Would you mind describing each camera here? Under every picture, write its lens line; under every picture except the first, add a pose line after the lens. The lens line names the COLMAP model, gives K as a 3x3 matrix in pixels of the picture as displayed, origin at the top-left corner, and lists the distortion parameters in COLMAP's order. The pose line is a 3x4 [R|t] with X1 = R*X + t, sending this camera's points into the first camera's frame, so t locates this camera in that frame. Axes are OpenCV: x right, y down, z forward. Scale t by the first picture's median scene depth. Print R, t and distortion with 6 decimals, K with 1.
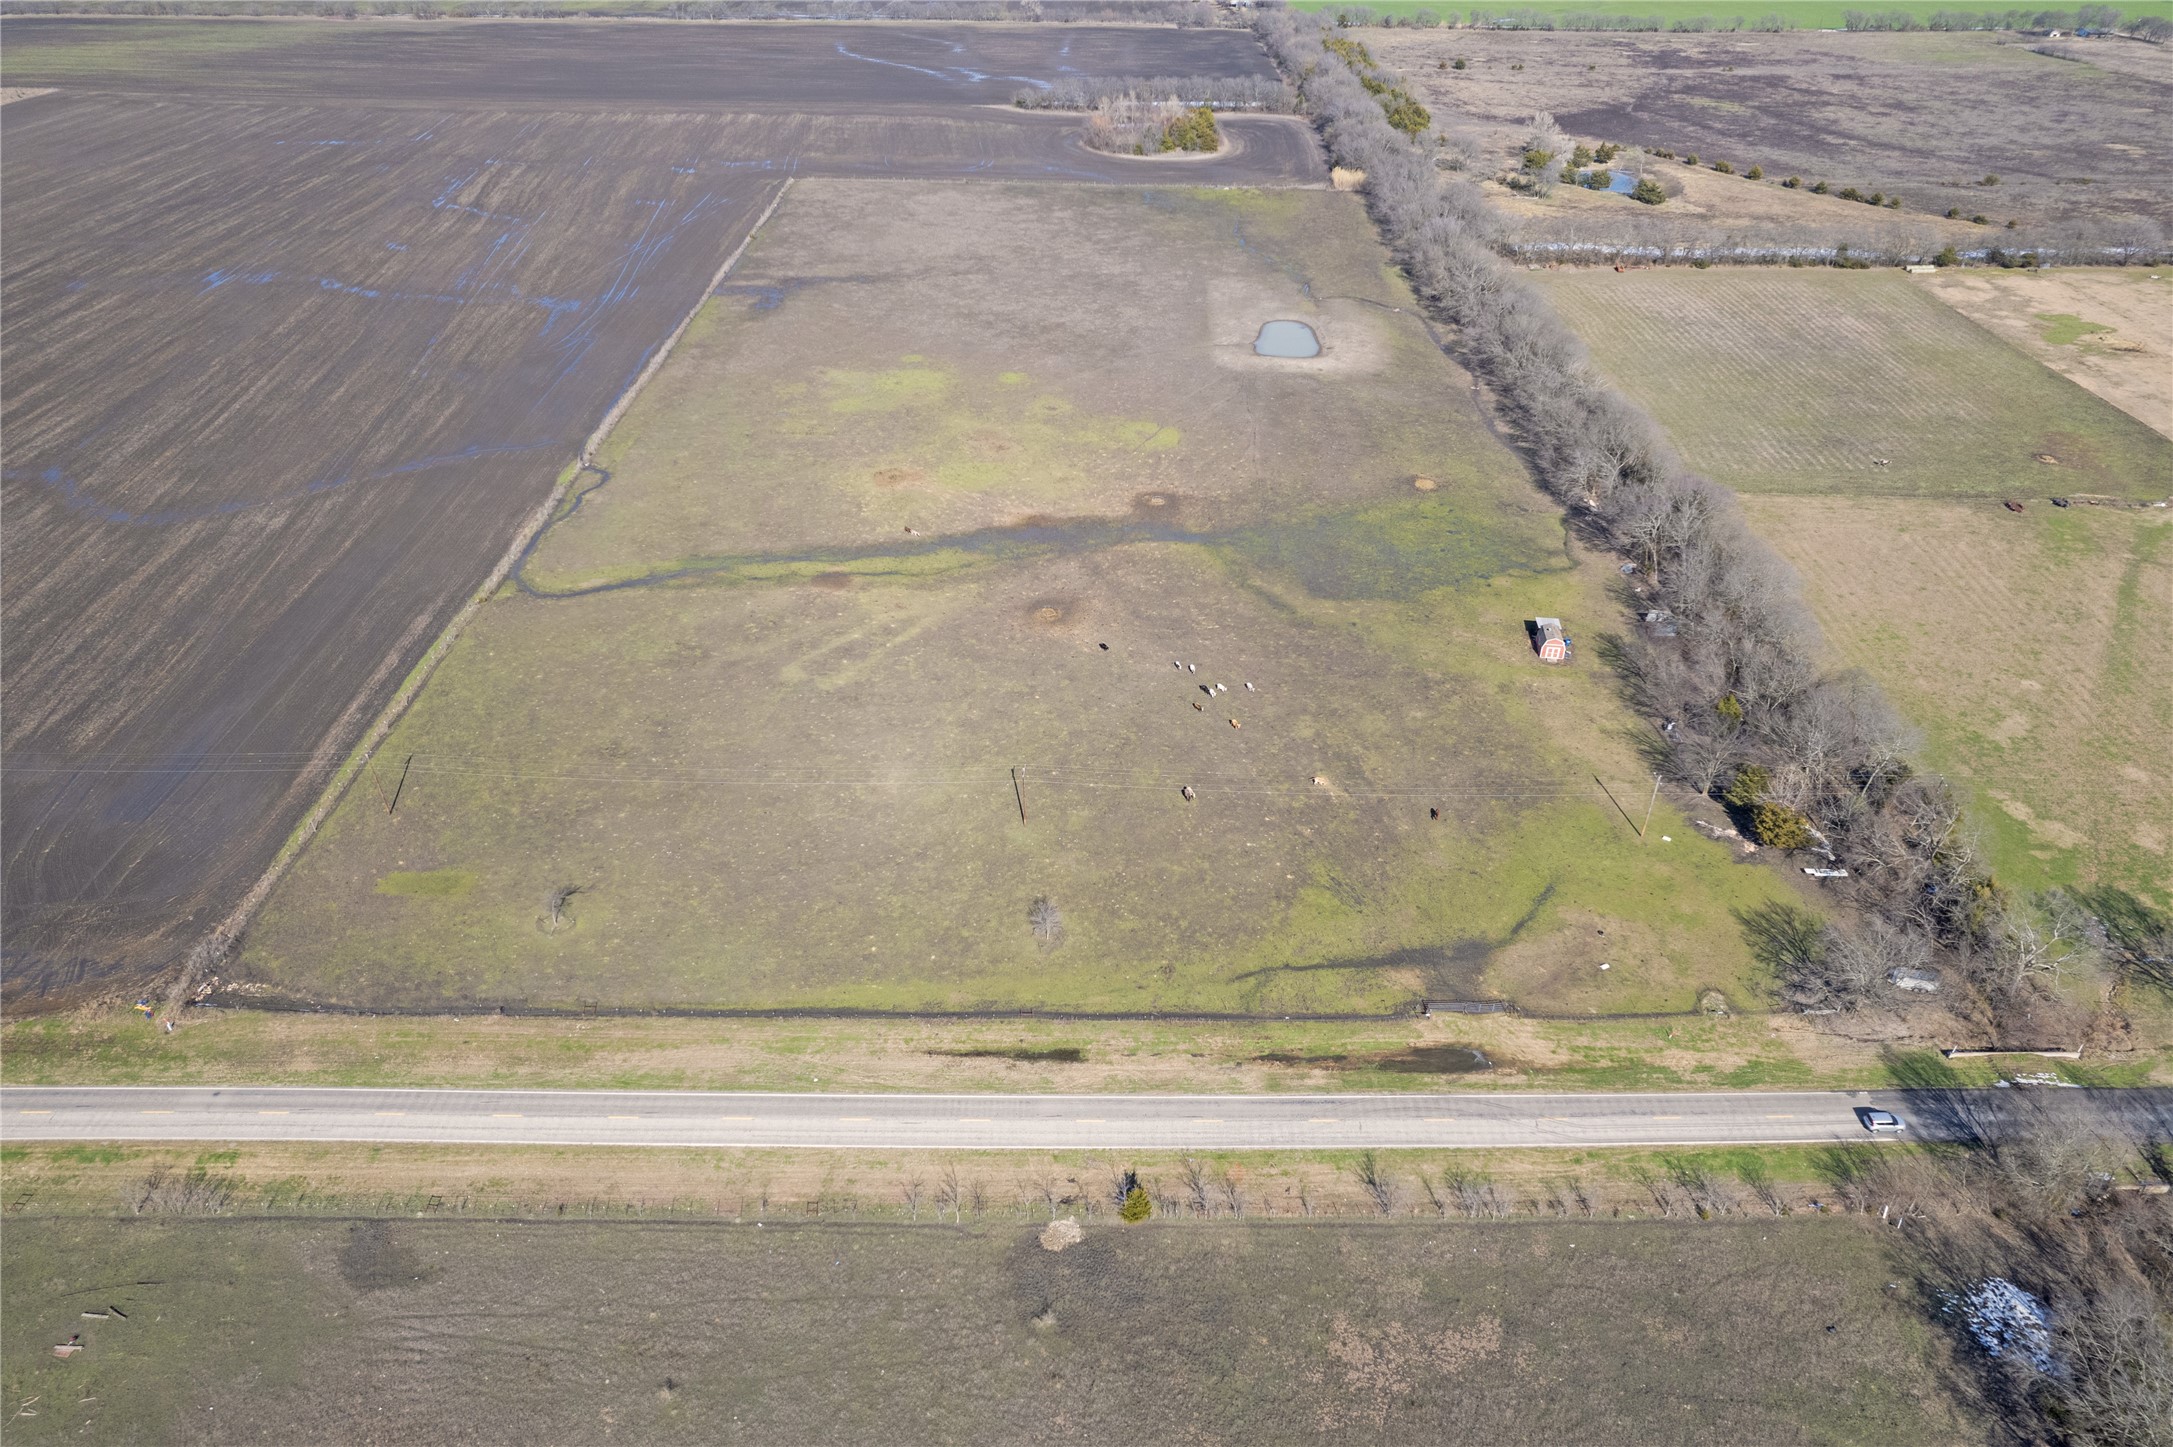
lens RADIAL K [[1416.0, 0, 1095.6], [0, 1416.0, 721.4], [0, 0, 1]] dist [-0.077042, 0.071007]
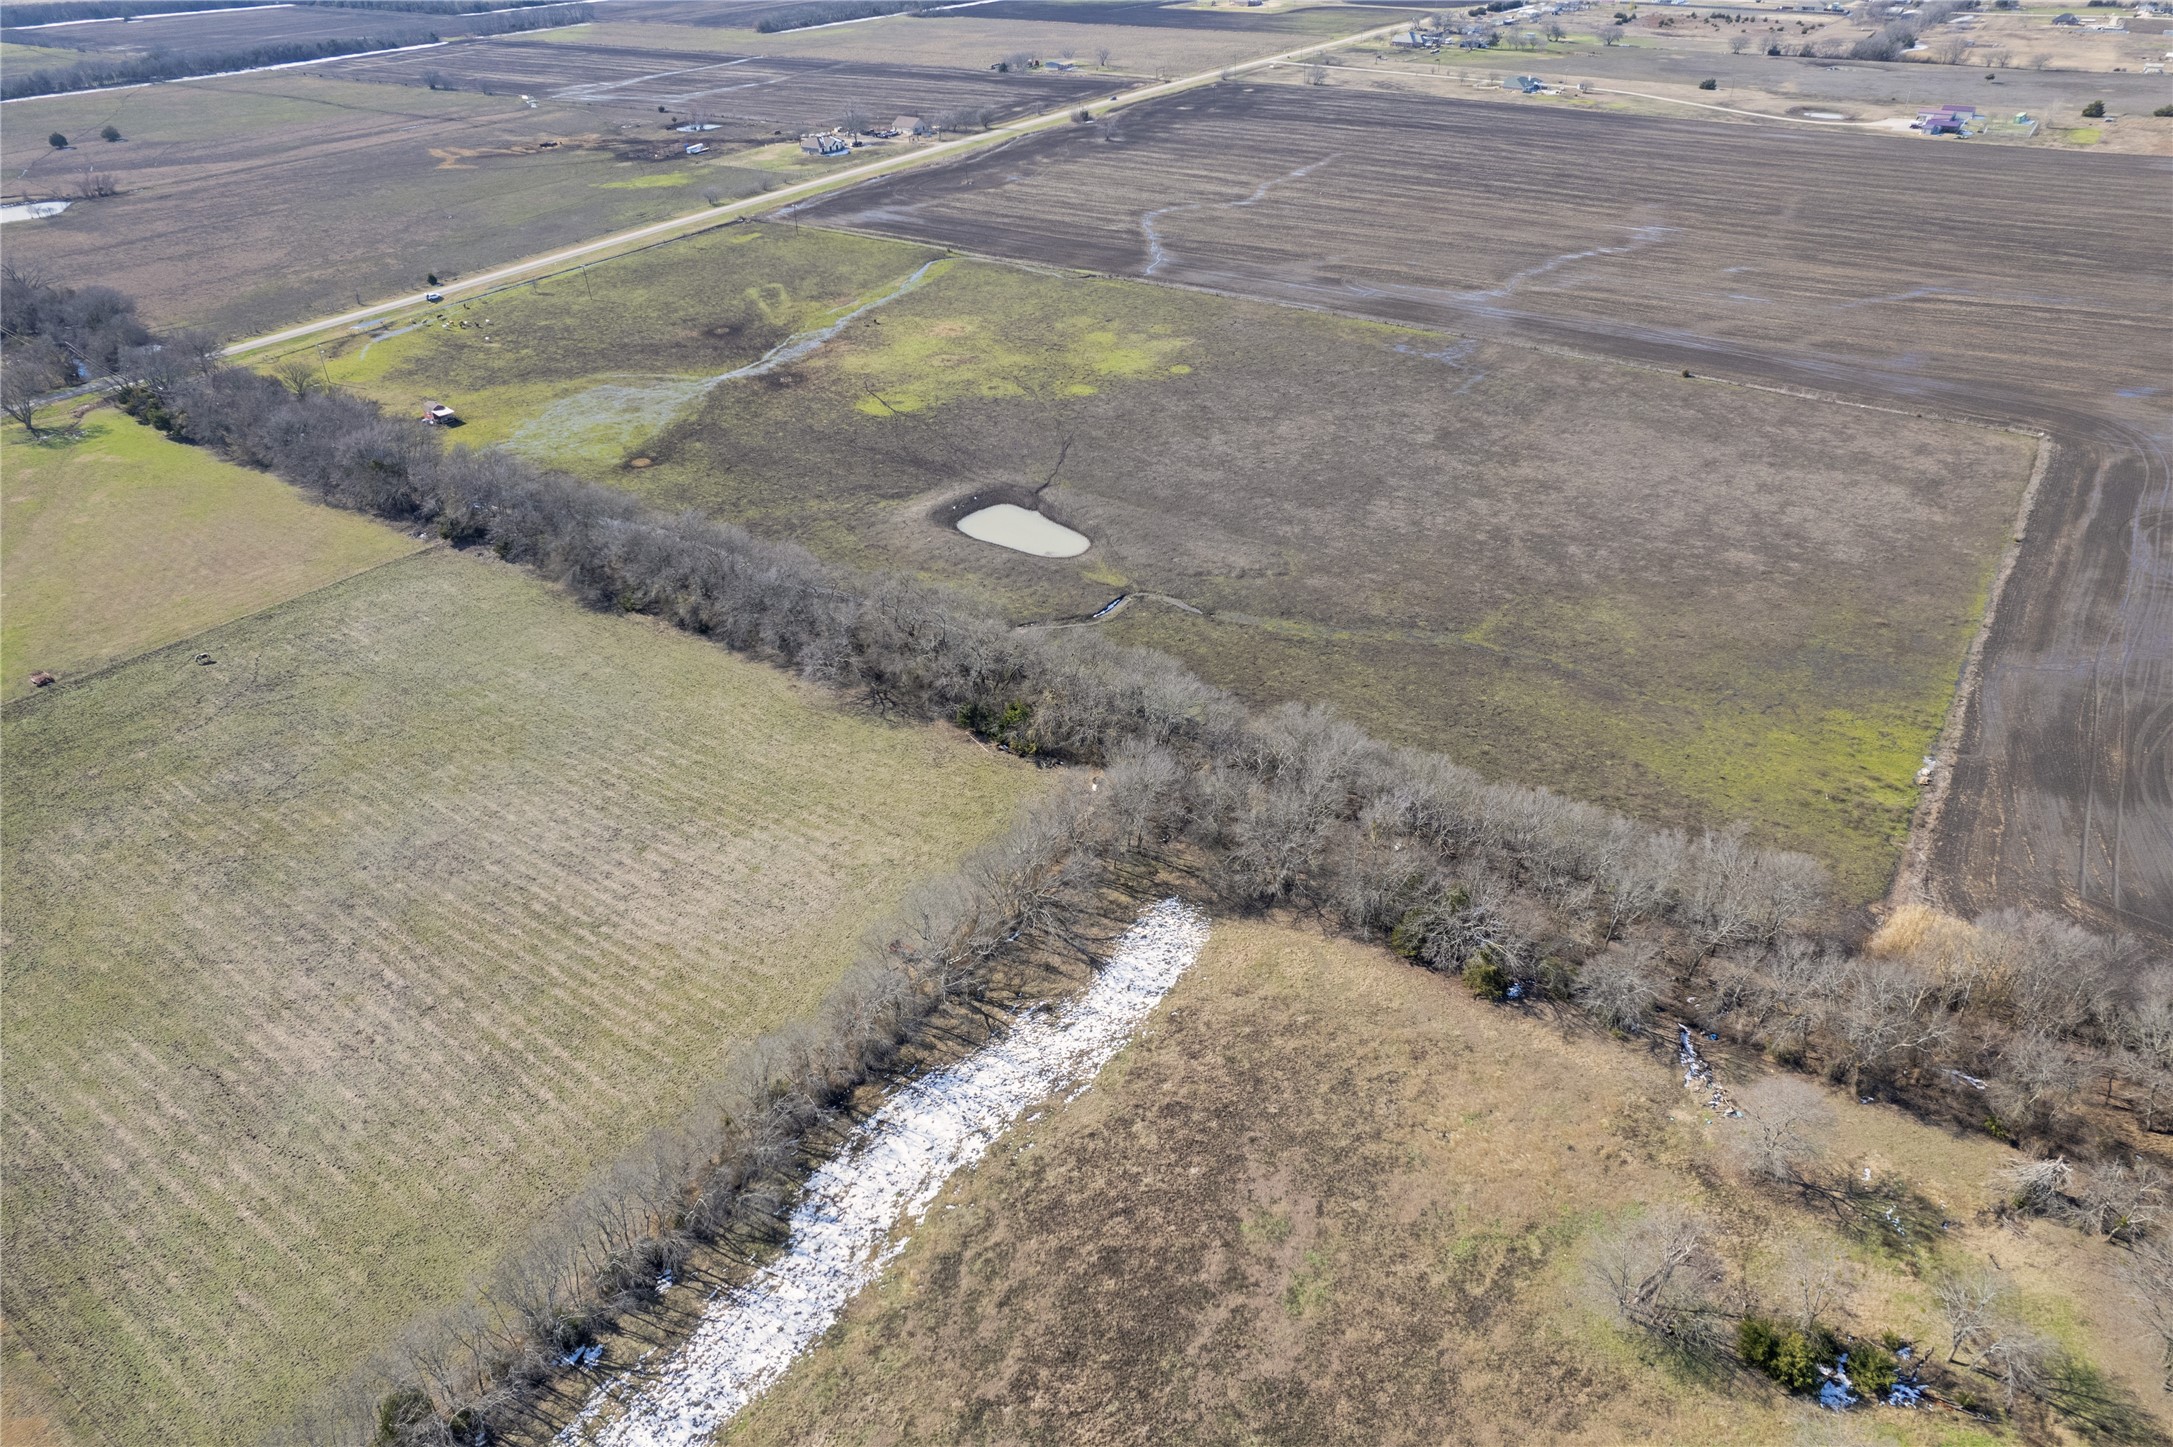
lens RADIAL K [[1406.7, 0, 1094.8], [0, 1406.7, 723.3], [0, 0, 1]] dist [-0.074319, 0.066207]
pose [[-0.572416, 0.440053, -0.691876, 0.981484], [-0.444789, 0.542217, 0.712856, -1.110760], [0.688841, 0.715789, -0.114643, 1.714206]]
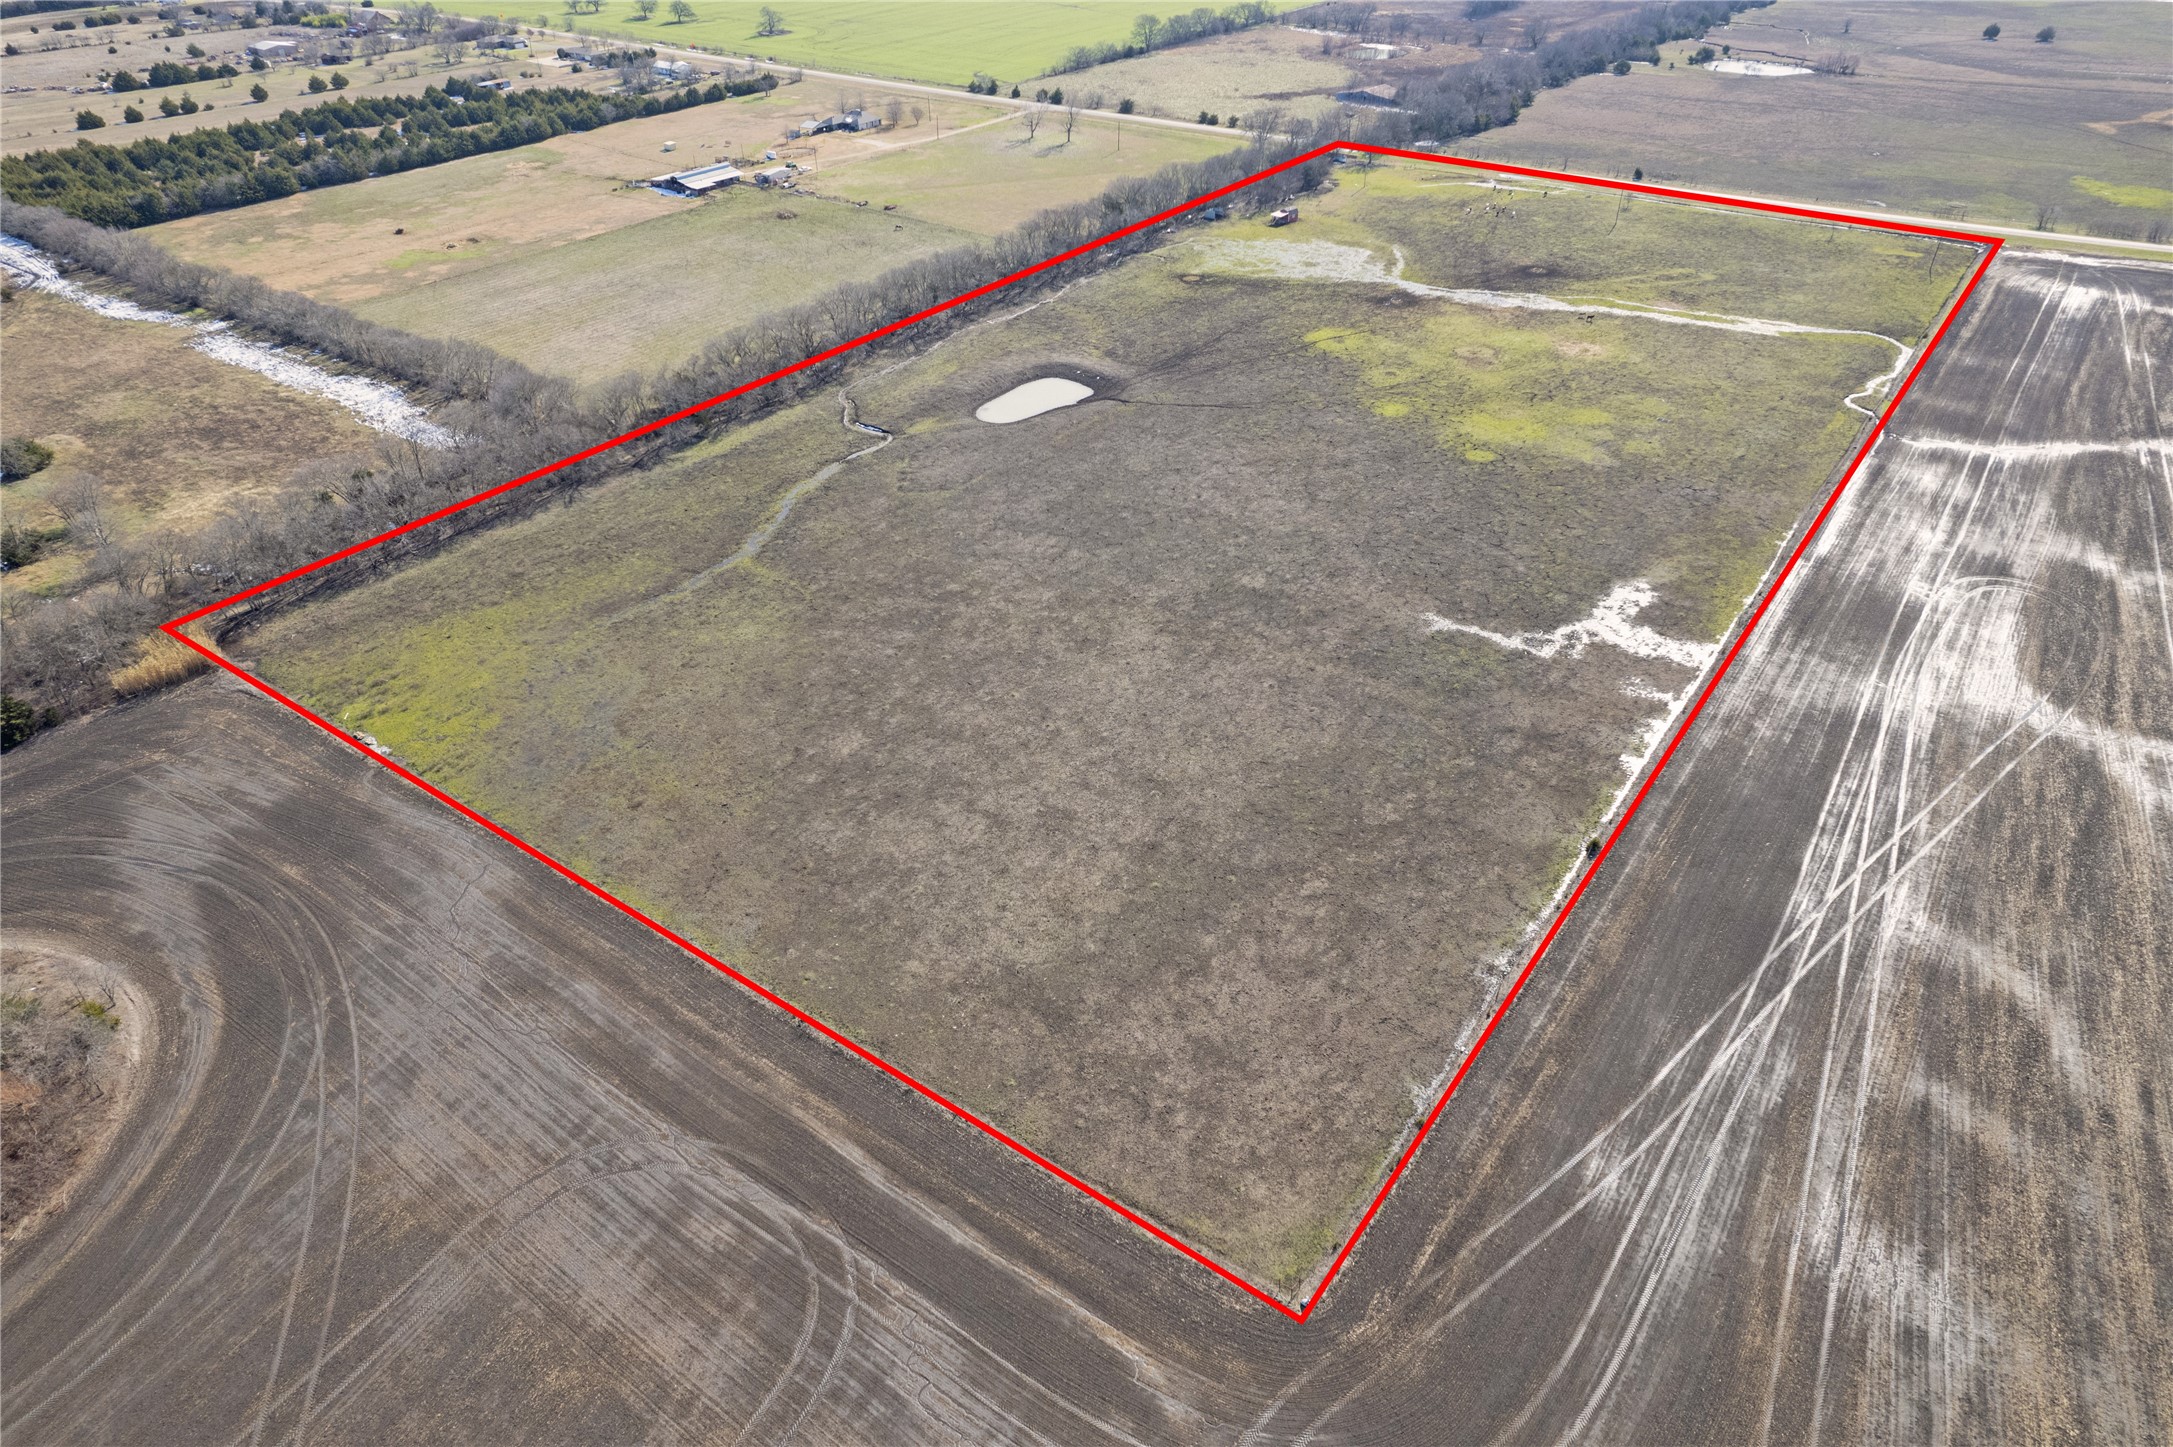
lens RADIAL K [[1406.7, 0, 1094.8], [0, 1406.7, 723.3], [0, 0, 1]] dist [-0.074319, 0.066207]
pose [[-0.808442, -0.331637, 0.486250, -0.535960], [0.331404, 0.426253, 0.841712, -1.284429], [-0.486409, 0.841620, -0.234695, 1.943874]]
